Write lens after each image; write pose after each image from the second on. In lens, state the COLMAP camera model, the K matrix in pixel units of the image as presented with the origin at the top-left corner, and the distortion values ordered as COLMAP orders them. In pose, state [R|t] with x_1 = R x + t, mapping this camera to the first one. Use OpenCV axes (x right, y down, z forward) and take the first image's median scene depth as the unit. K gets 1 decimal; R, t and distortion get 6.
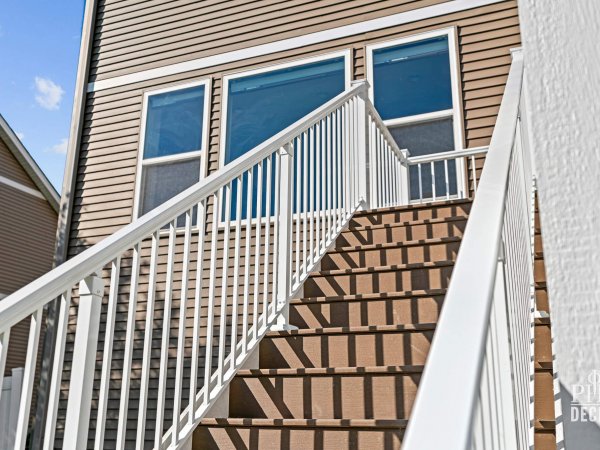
lens RADIAL K [[656.6, 0, 300.0], [0, 656.6, 225.0], [0, 0, 1]] dist [0.006120, 0.006276]
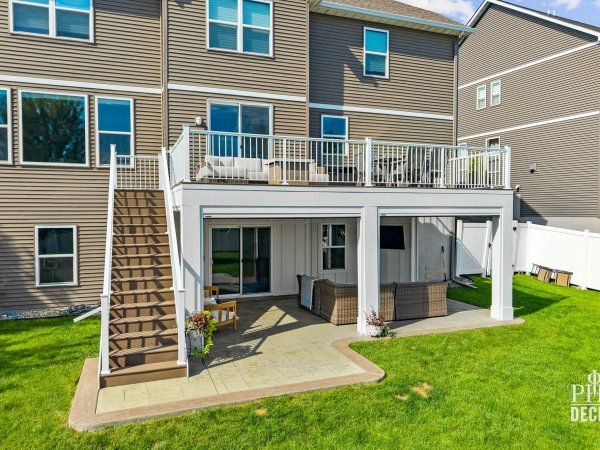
lens RADIAL K [[448.4, 0, 300.0], [0, 448.4, 225.0], [0, 0, 1]] dist [0.011855, -0.005206]
pose [[0.730573, -0.033012, 0.682037, -0.531663], [-0.195638, 0.946838, 0.255389, -0.417463], [-0.654209, -0.320012, 0.685276, -0.850313]]
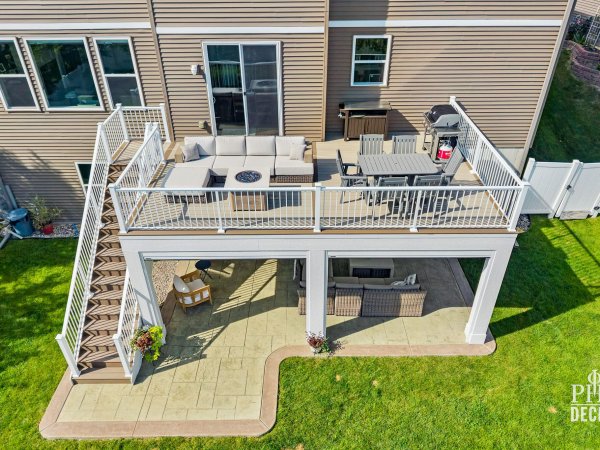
lens RADIAL K [[448.4, 0, 300.0], [0, 448.4, 225.0], [0, 0, 1]] dist [0.011855, -0.005206]
pose [[0.924433, -0.228228, 0.305510, 0.150217], [-0.098237, 0.631576, 0.769065, -1.215494], [-0.368475, -0.740961, 0.561429, -0.685617]]
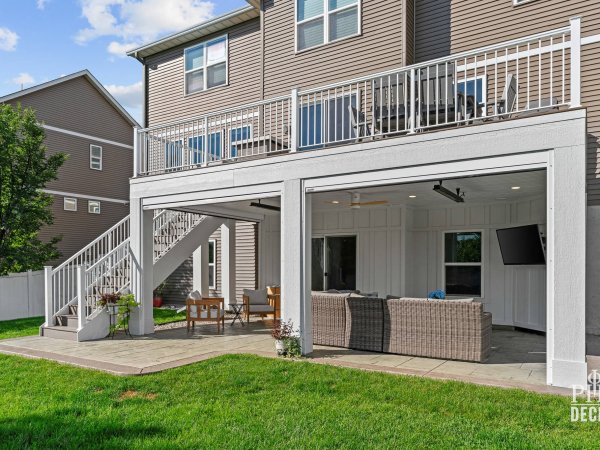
lens RADIAL K [[456.3, 0, 293.2], [0, 456.3, 267.1], [0, 0, 1]] dist [0.002196, 0.001975]
pose [[0.985185, -0.009322, -0.171242, 0.764061], [0.059498, 0.955081, 0.290309, -0.272105], [0.160844, -0.296197, 0.941486, -1.070327]]
